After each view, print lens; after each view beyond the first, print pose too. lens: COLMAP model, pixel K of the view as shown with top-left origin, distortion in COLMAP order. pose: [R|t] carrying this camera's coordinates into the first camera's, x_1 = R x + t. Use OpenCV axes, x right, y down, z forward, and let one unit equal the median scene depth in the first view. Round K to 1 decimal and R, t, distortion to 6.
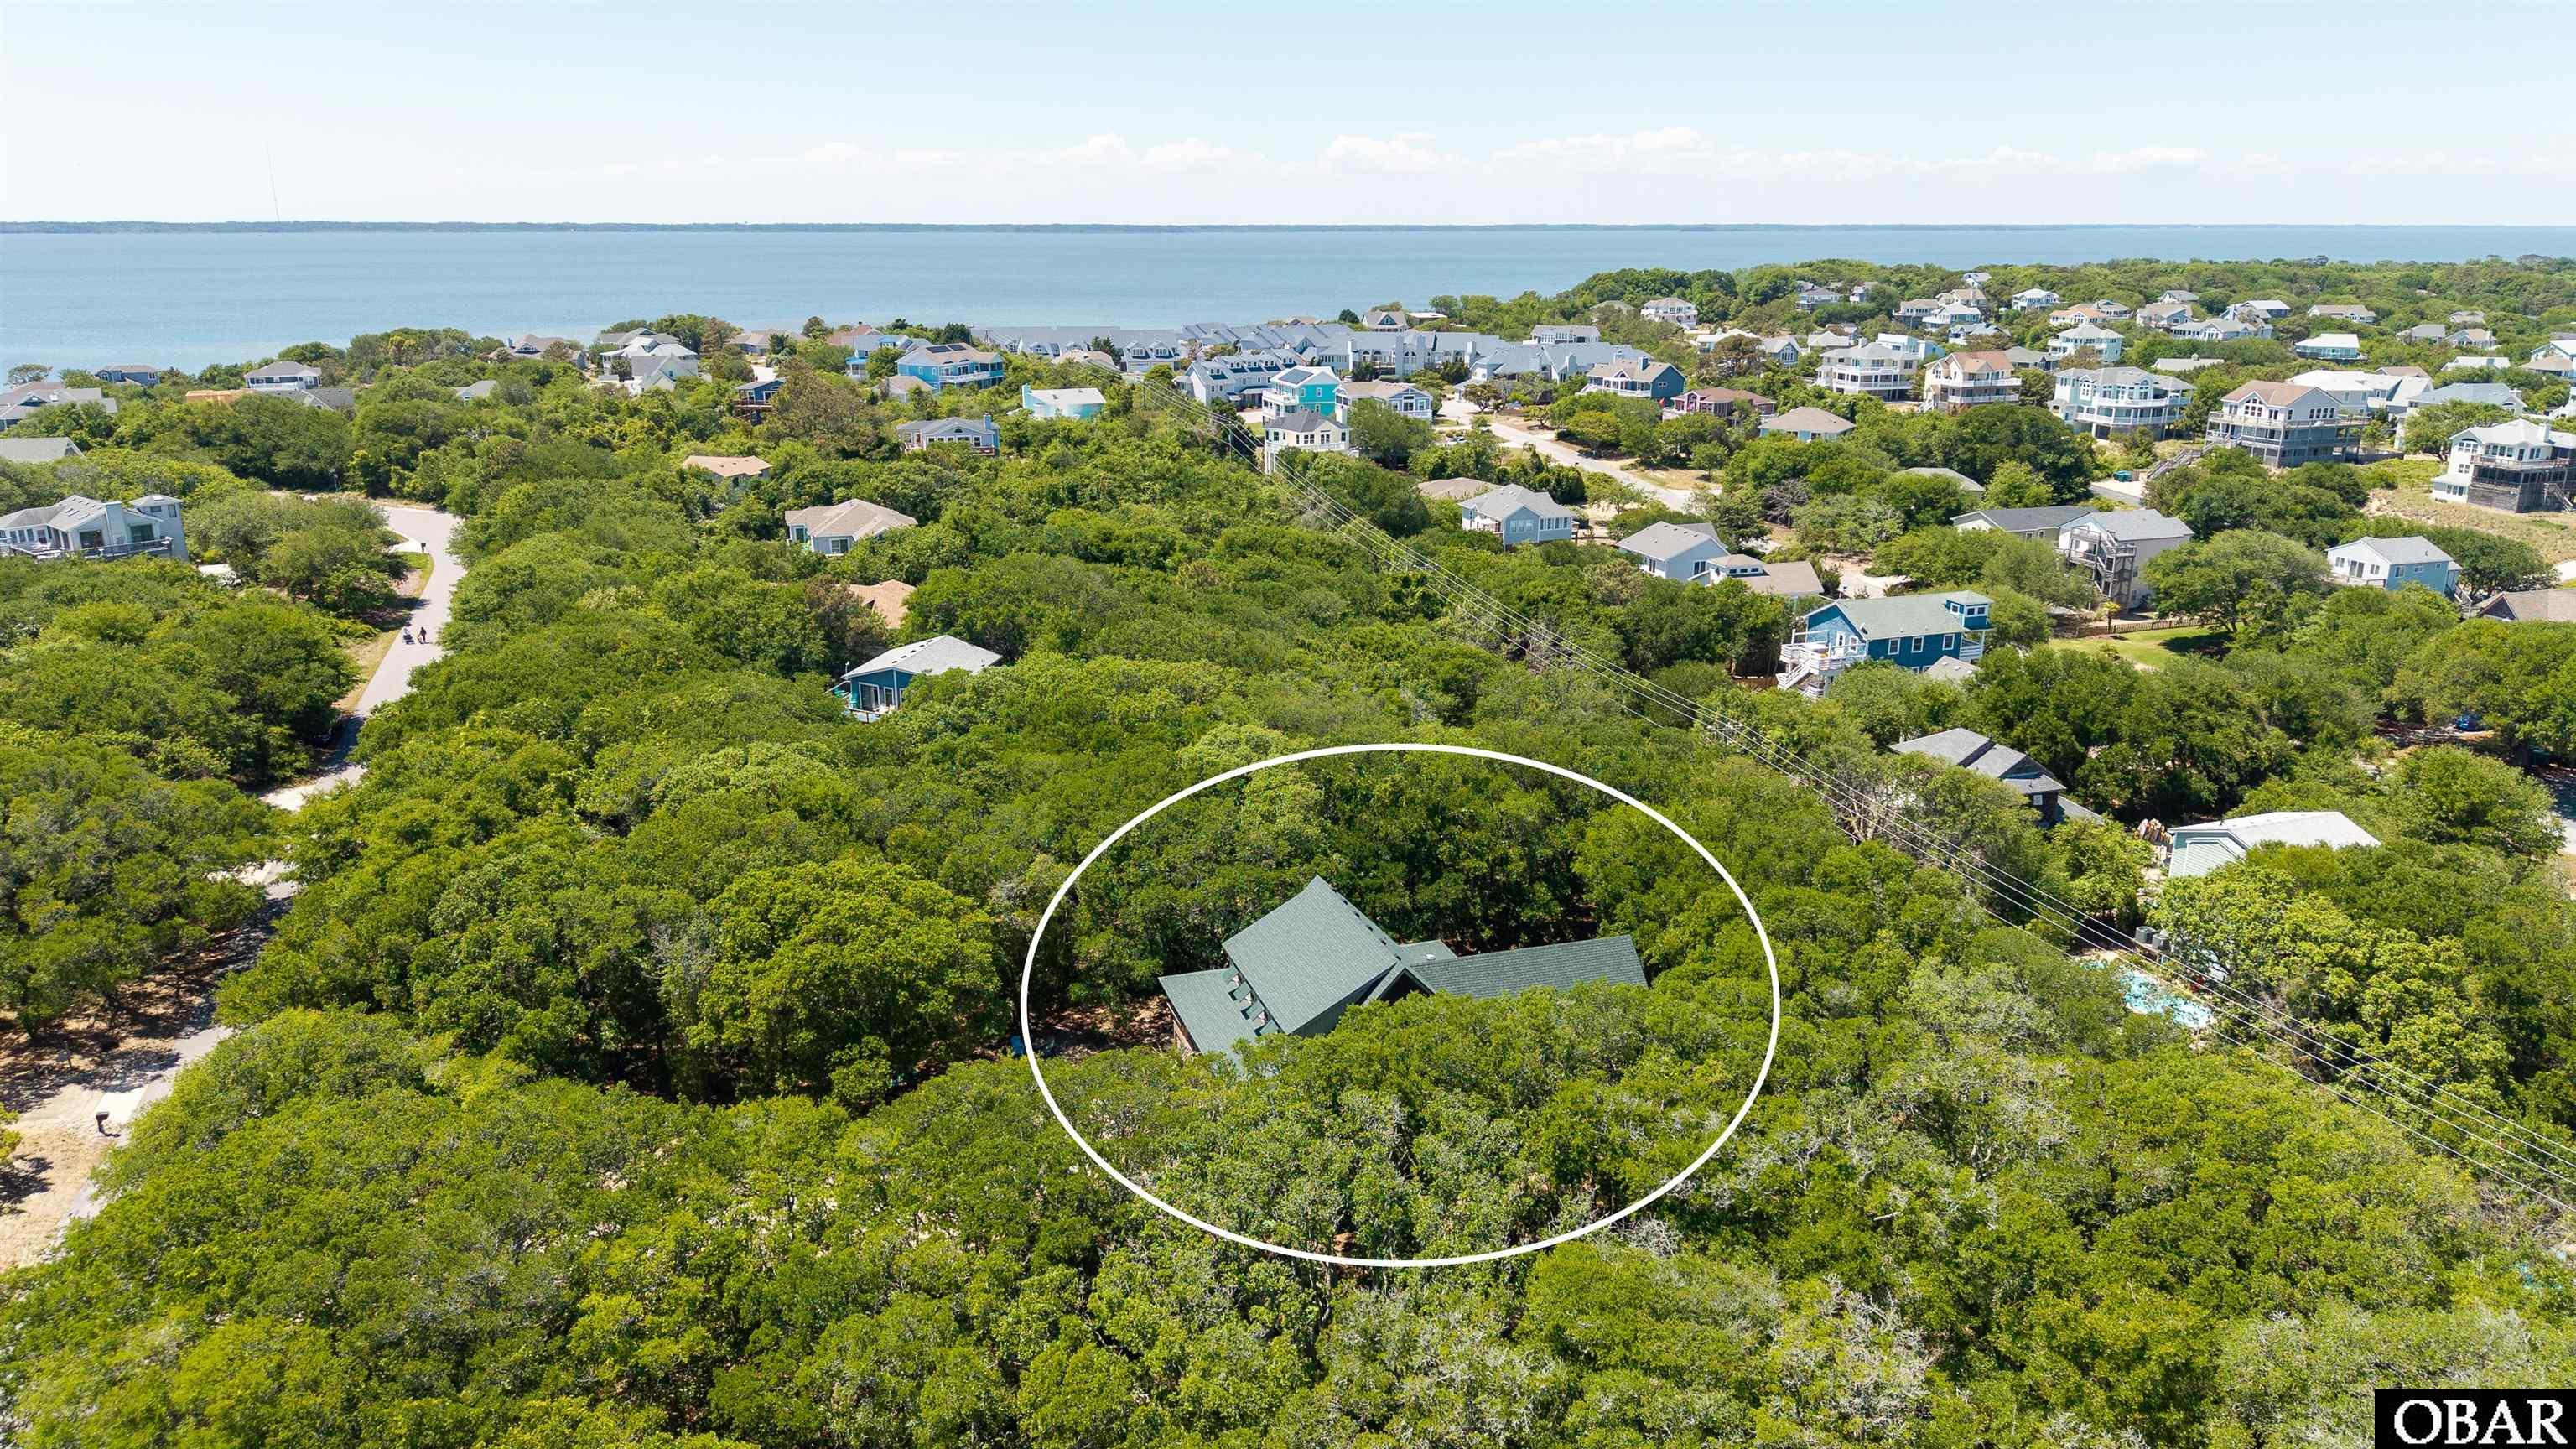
lens RADIAL K [[1732.2, 0, 1302.5], [0, 1732.2, 706.2], [0, 0, 1]] dist [0.050314, -0.070357]
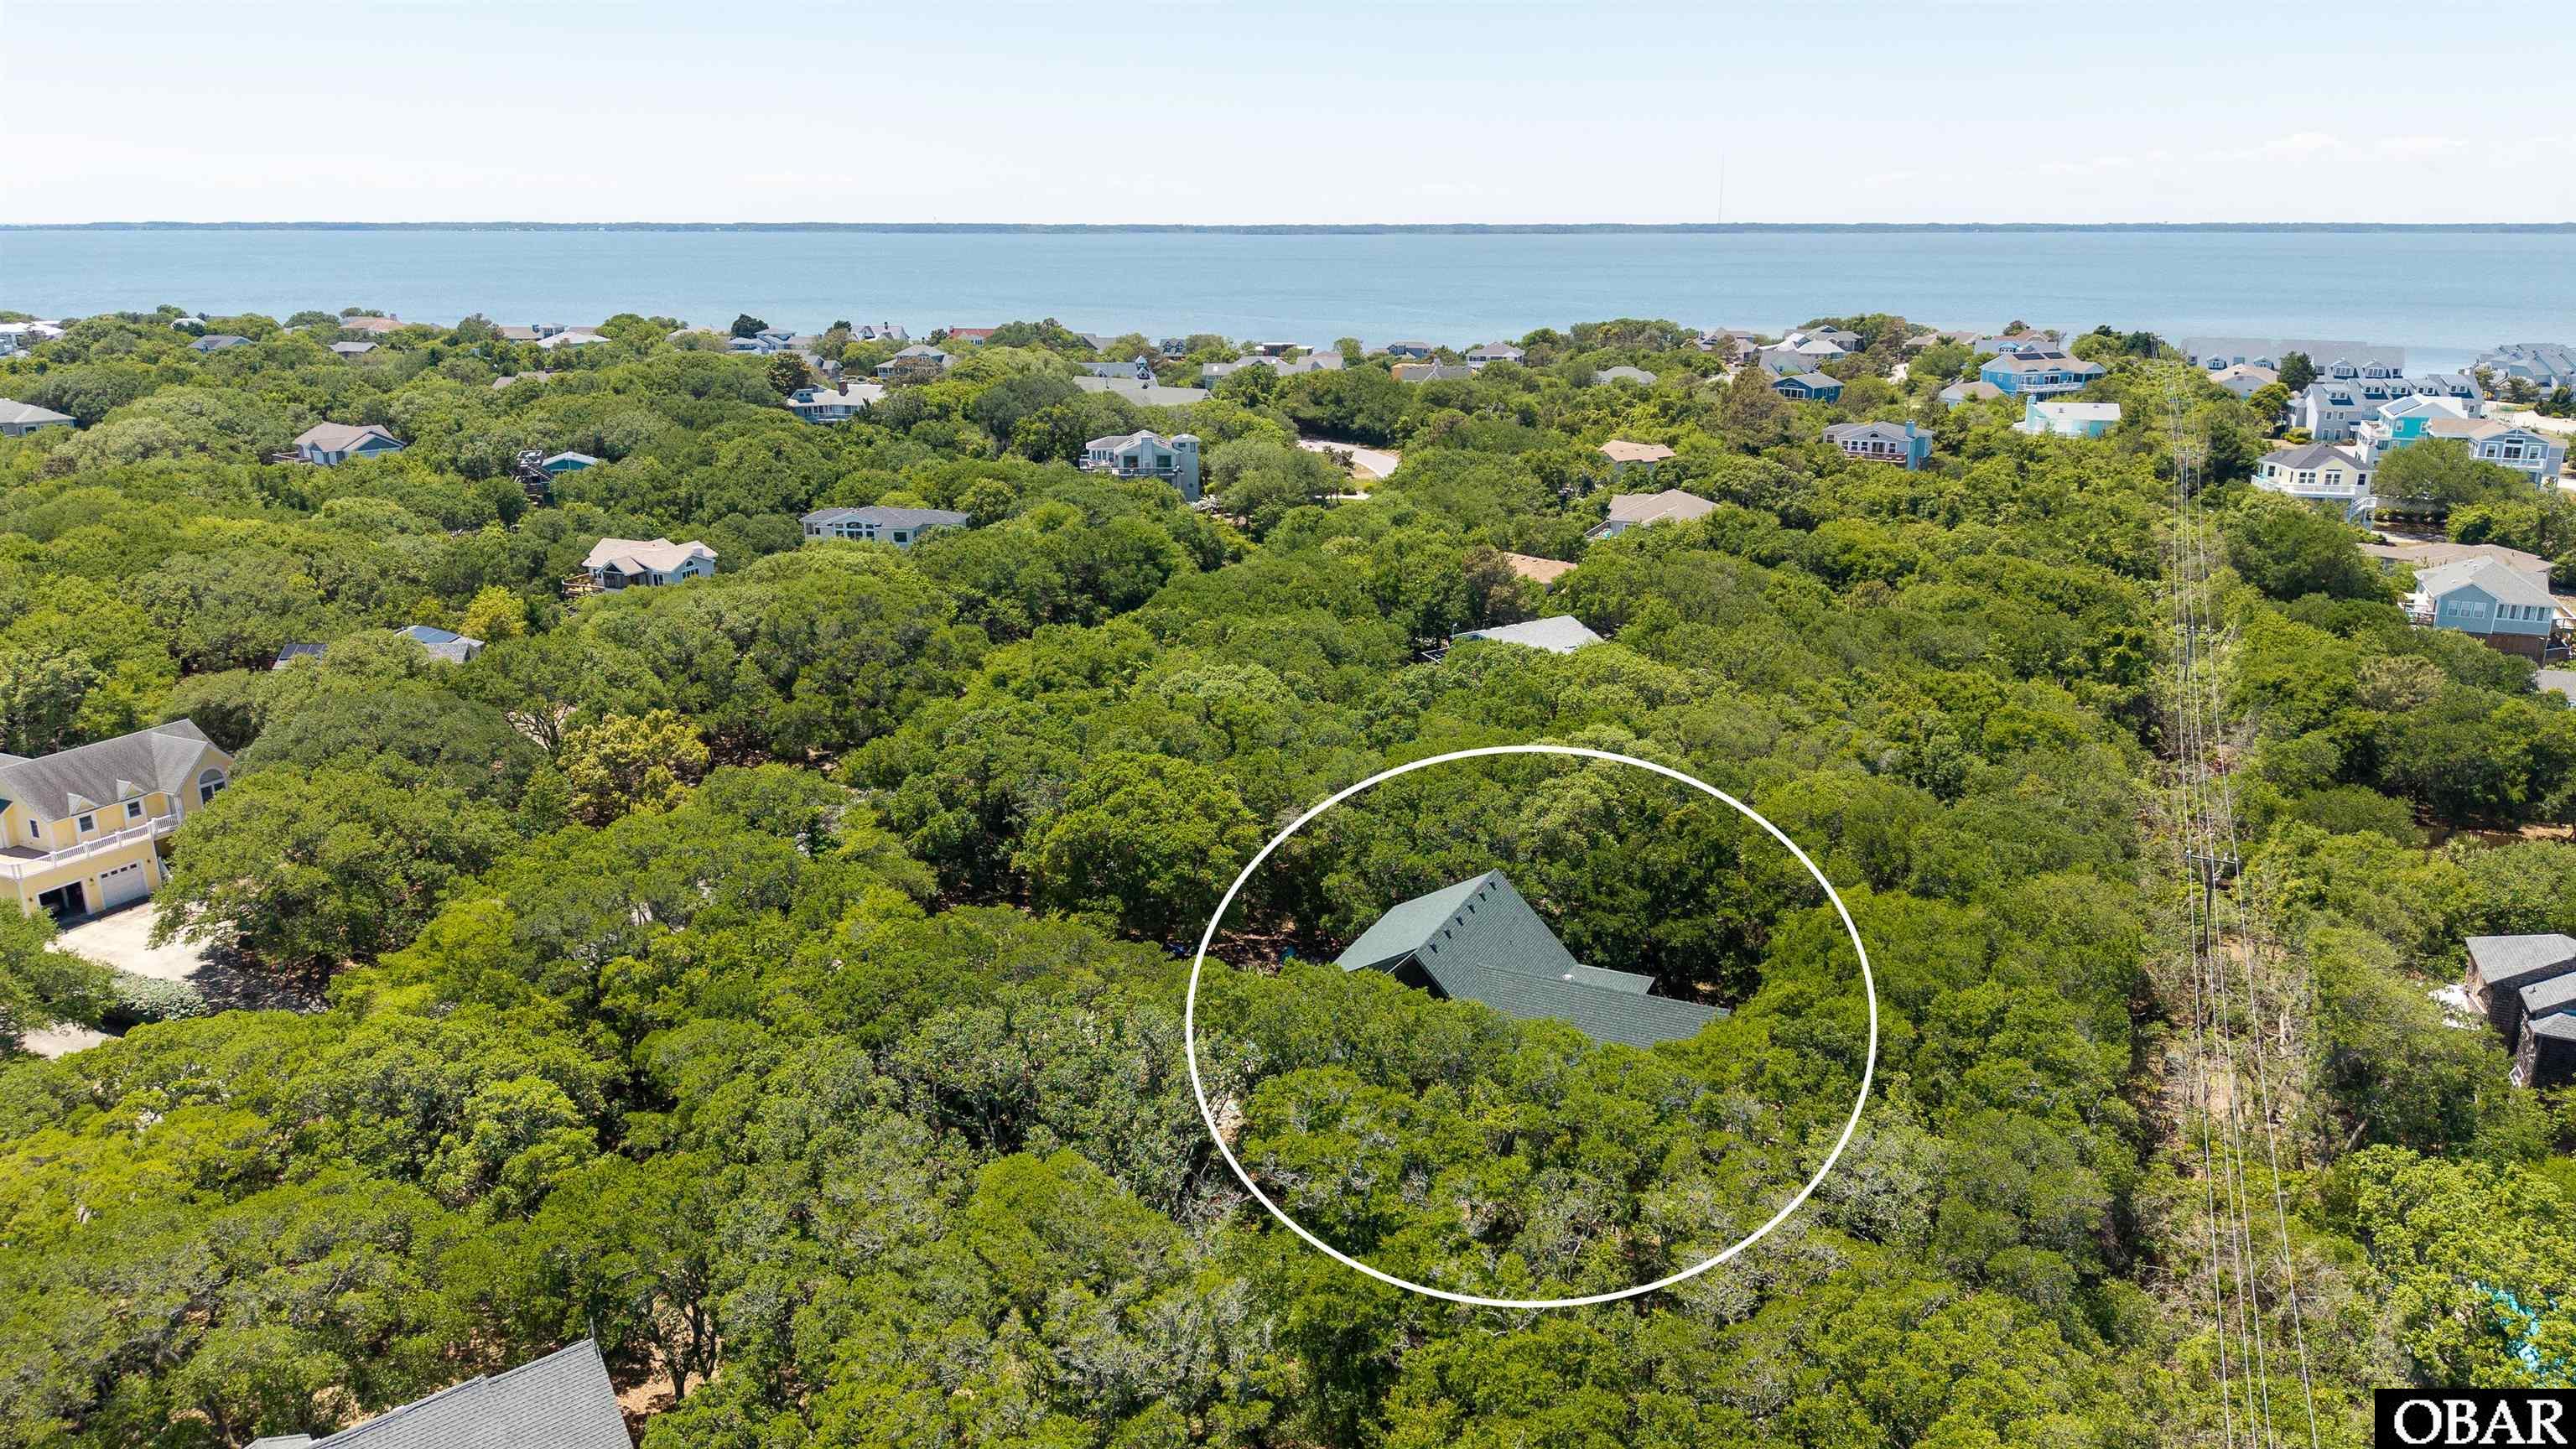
lens RADIAL K [[1732.2, 0, 1295.3], [0, 1732.2, 743.2], [0, 0, 1]] dist [0.050314, -0.070357]
pose [[0.725542, 0.194021, -0.660261, 0.204485], [-0.181133, 0.979444, 0.088773, -0.014927], [0.663913, 0.055186, 0.745771, 0.056468]]
